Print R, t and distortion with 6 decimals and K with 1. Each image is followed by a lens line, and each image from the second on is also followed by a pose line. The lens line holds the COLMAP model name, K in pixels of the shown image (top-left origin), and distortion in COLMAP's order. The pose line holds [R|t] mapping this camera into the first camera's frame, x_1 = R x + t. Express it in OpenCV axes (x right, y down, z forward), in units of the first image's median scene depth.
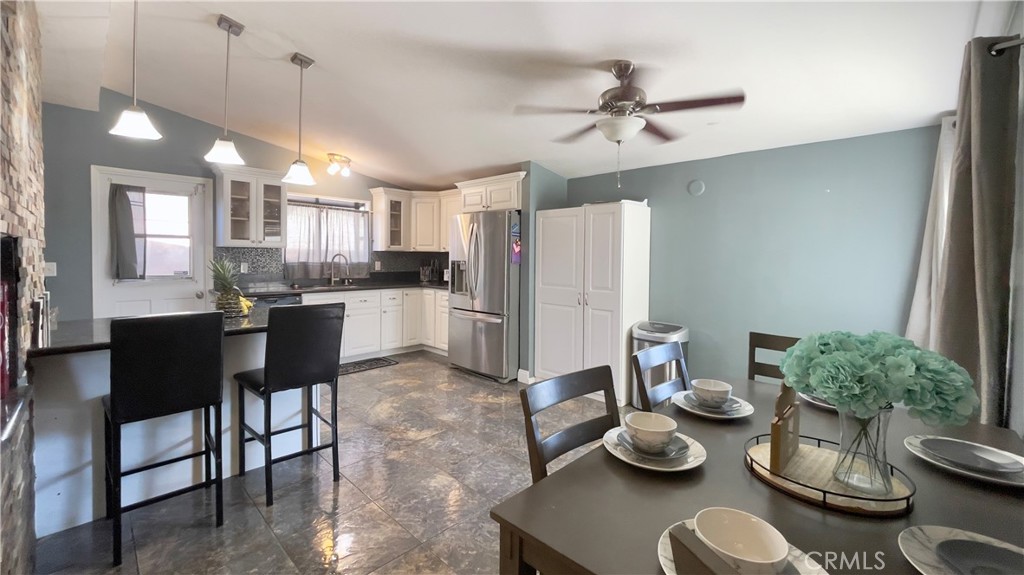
lens RADIAL K [[411.1, 0, 510.0], [0, 411.1, 266.7], [0, 0, 1]] dist [0.000245, 0.000009]
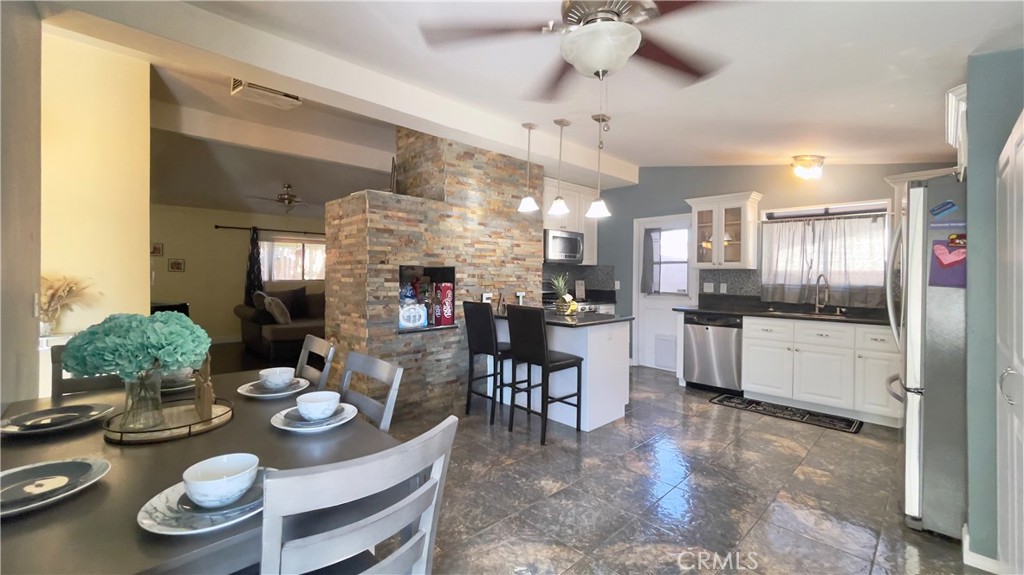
lens RADIAL K [[426.8, 0, 525.0], [0, 426.8, 280.8], [0, 0, 1]] dist [0.000107, -0.000007]
pose [[-0.022760, -0.001759, -0.999739, 0.467644], [-0.035669, 0.999363, -0.000946, 0.002370], [0.999104, 0.035639, -0.022808, 0.480233]]
